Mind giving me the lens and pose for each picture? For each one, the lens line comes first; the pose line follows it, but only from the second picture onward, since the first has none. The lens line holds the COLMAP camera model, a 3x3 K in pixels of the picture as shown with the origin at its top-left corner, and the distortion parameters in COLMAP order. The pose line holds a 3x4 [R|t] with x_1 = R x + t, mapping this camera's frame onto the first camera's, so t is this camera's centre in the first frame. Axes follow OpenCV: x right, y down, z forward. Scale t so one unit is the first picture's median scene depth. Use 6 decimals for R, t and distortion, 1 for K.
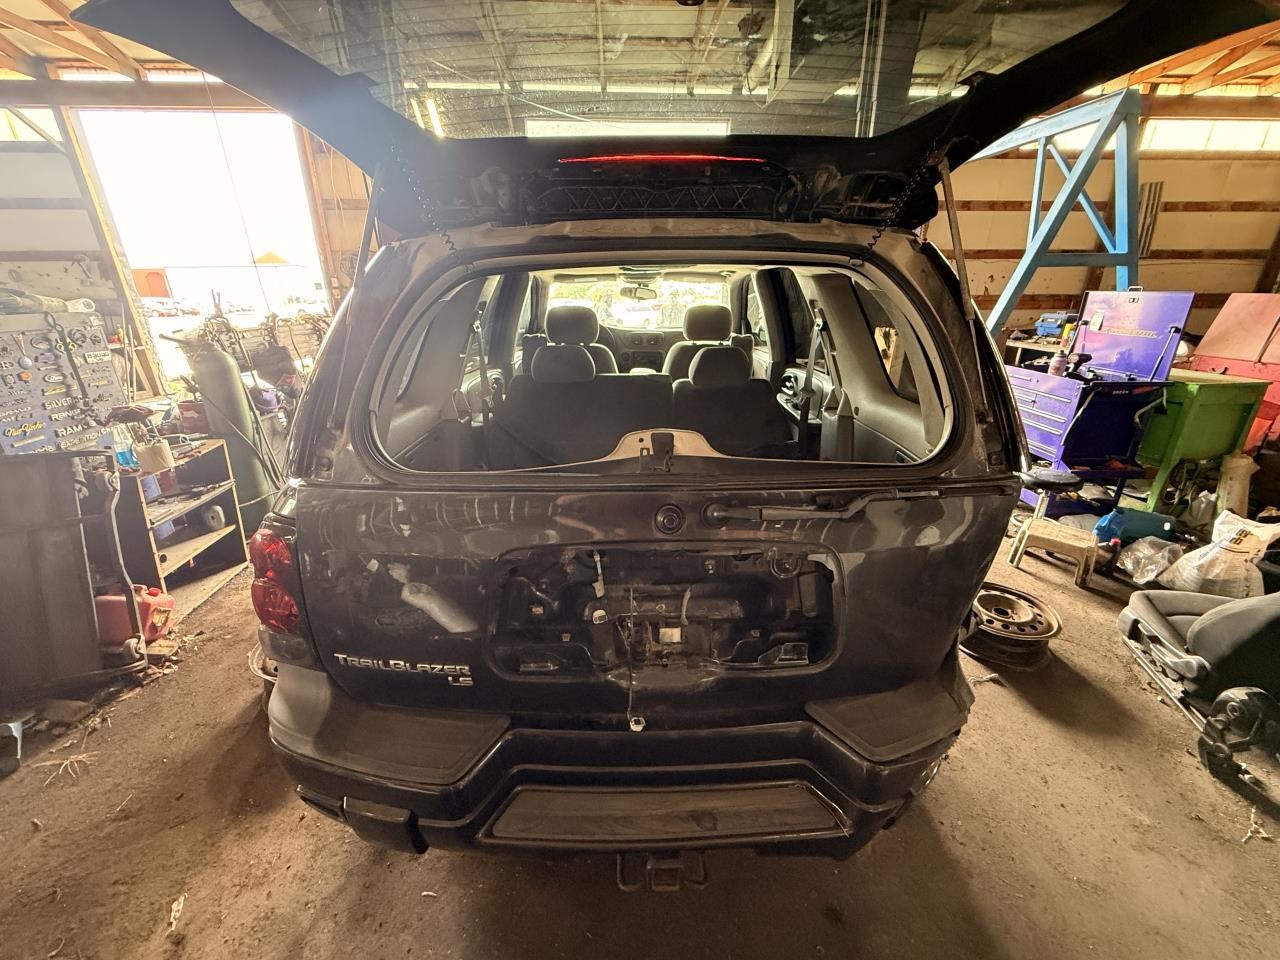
lens RADIAL K [[510.7, 0, 640.0], [0, 510.7, 480.0], [0, 0, 1]] dist [0.001306, 0.000308]
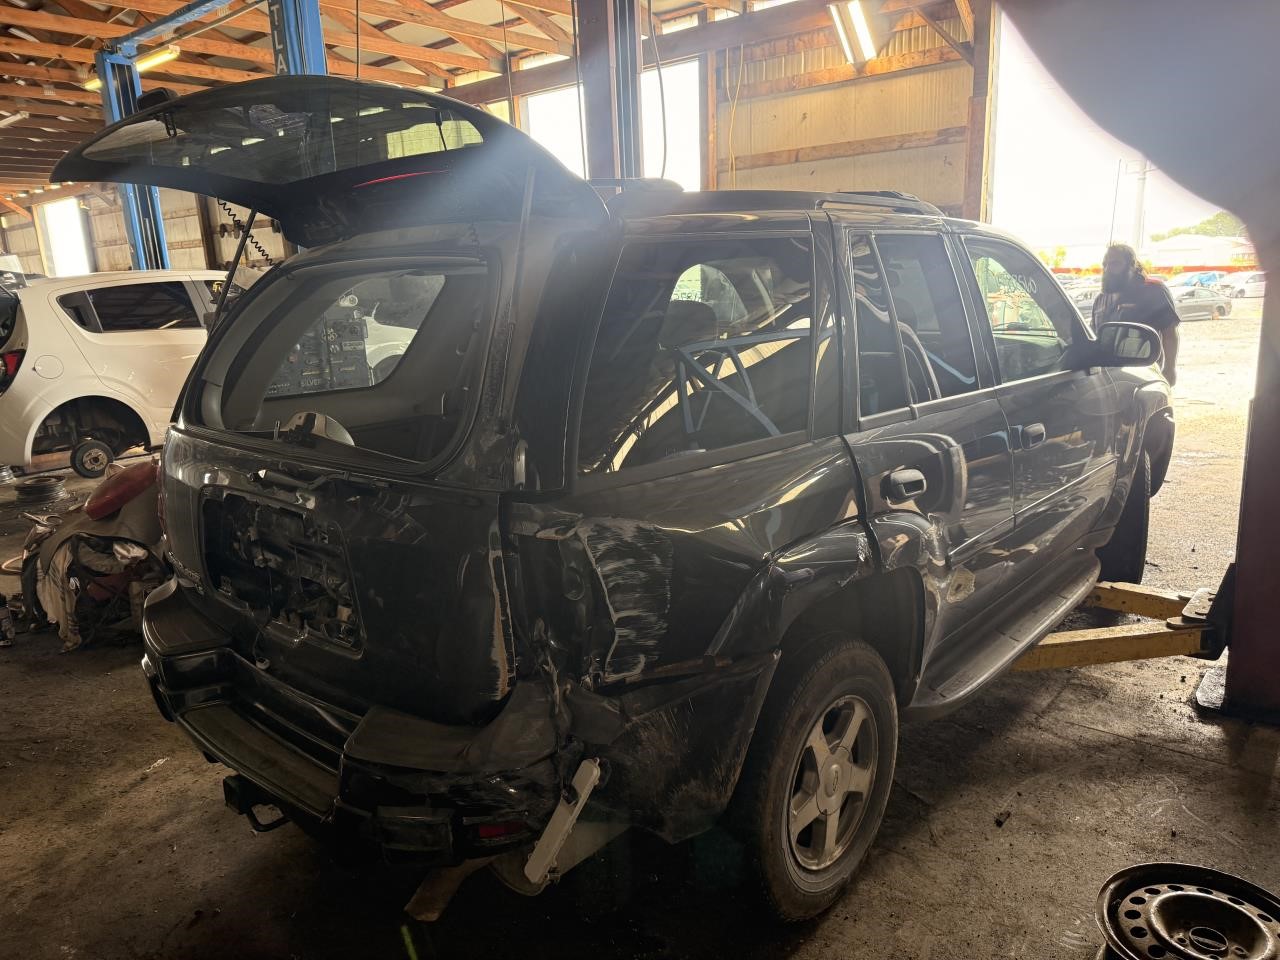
lens RADIAL K [[910.8, 0, 643.9], [0, 910.8, 486.2], [0, 0, 1]] dist [0.065428, -0.074267]
pose [[0.730875, 0.132270, -0.669572, 0.312467], [-0.208979, 0.977292, -0.035053, -0.001589], [0.649731, 0.165546, 0.741920, -0.007877]]
